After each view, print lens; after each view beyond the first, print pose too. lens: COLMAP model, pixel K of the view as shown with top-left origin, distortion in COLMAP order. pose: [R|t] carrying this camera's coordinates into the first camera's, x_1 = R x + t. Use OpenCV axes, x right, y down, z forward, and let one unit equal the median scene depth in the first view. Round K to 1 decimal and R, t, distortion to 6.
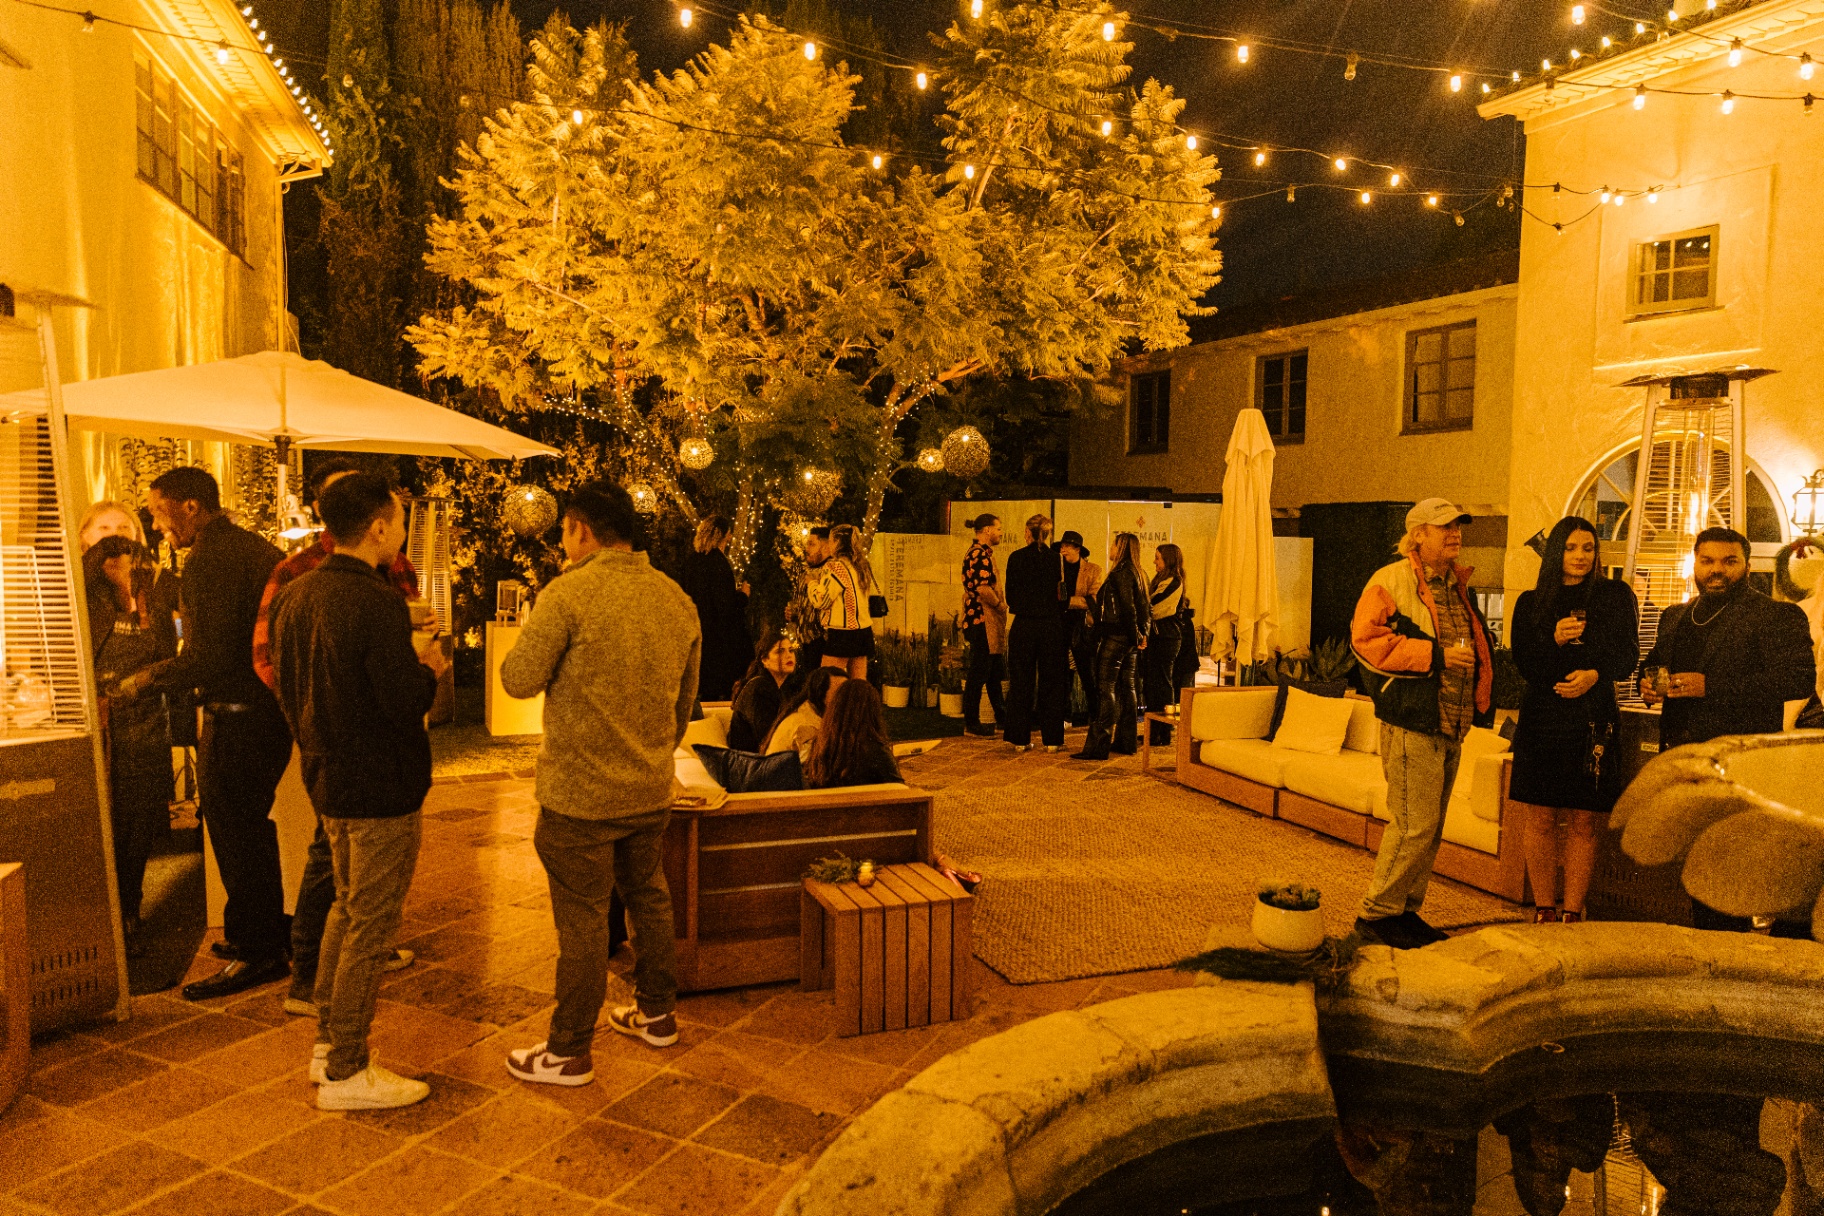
lens RADIAL K [[1201.7, 0, 915.8], [0, 1201.7, 603.0], [0, 0, 1]] dist [0.009446, 0.003407]
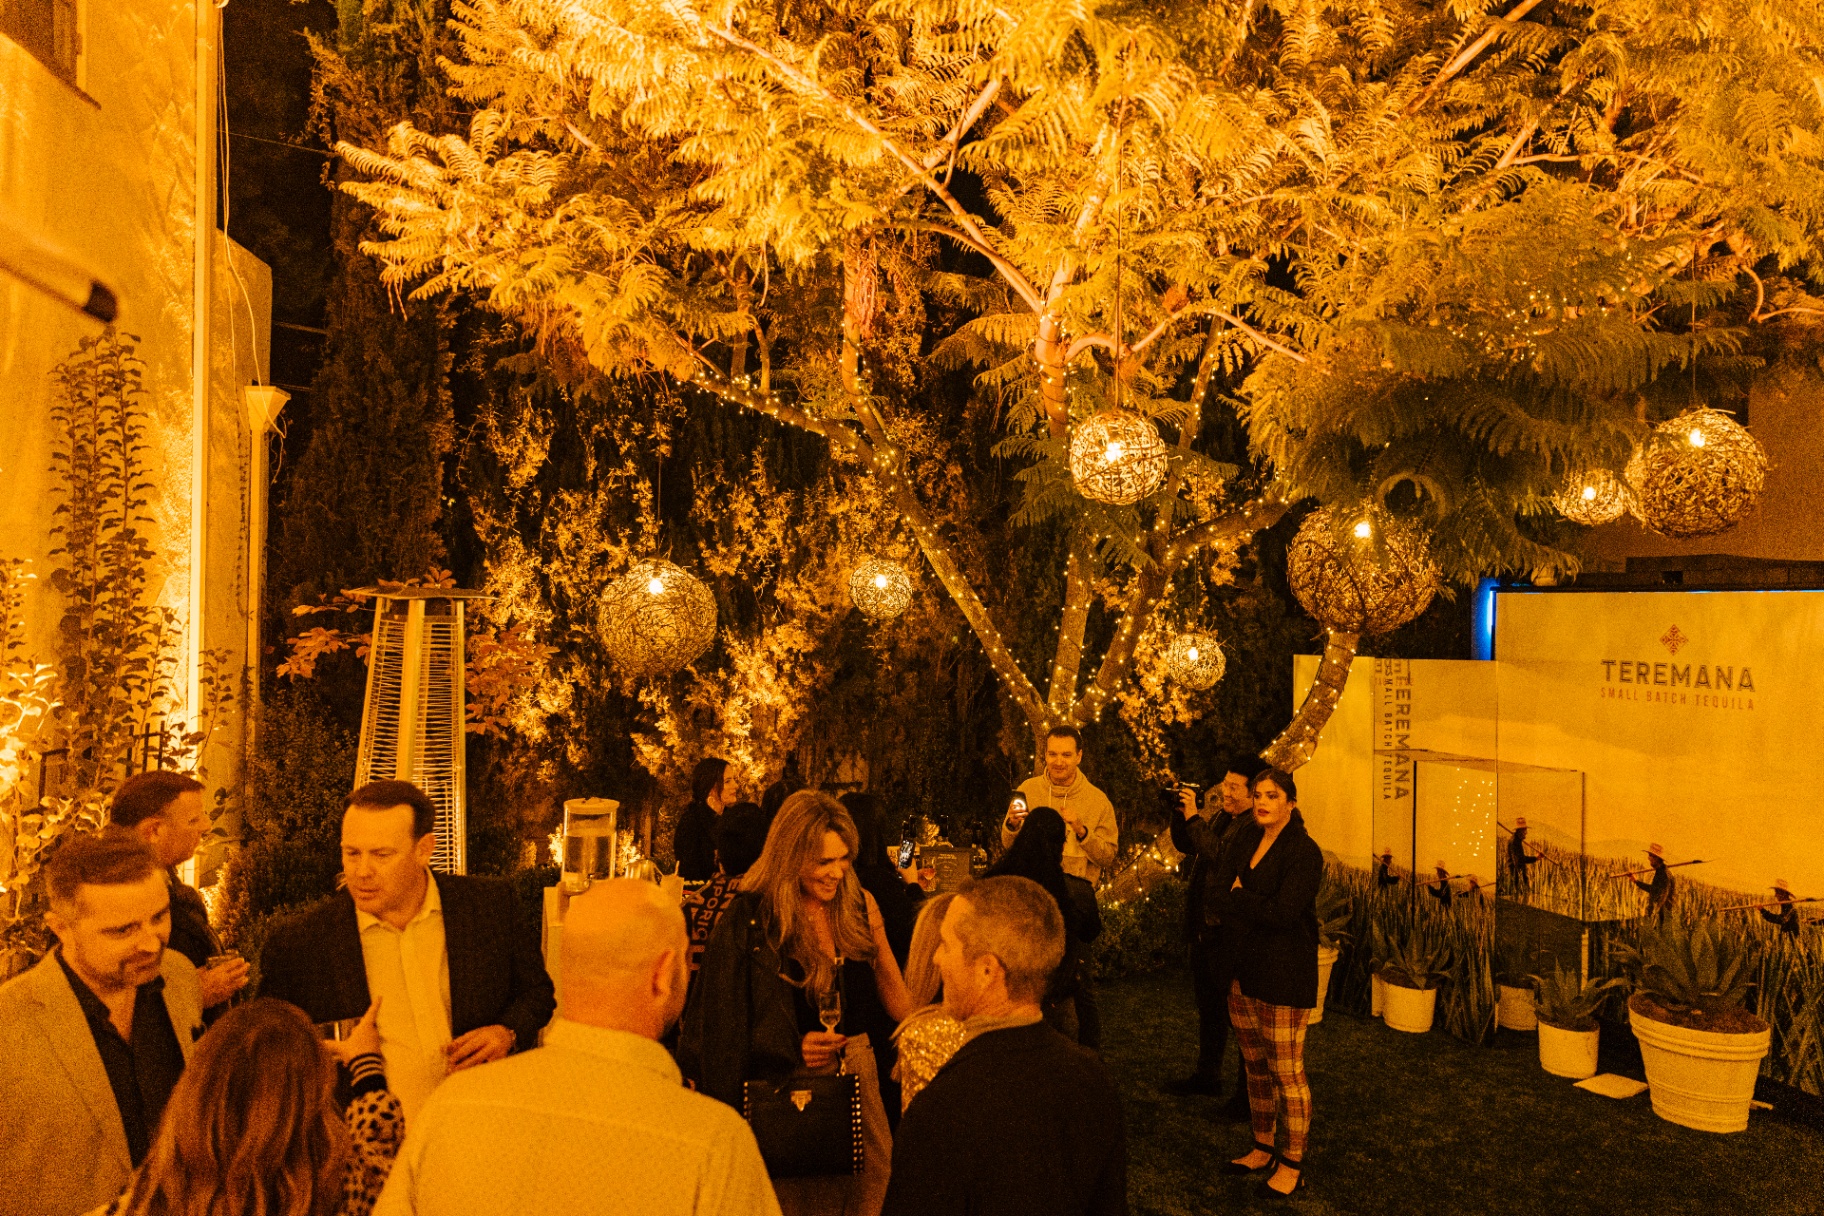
lens RADIAL K [[1201.7, 0, 911.2], [0, 1201.7, 600.4], [0, 0, 1]] dist [0.009446, 0.003407]
pose [[0.991625, -0.001911, -0.129139, -0.139682], [-0.007626, 0.997280, -0.073310, -0.042233], [0.128928, 0.073681, 0.988913, 0.469895]]
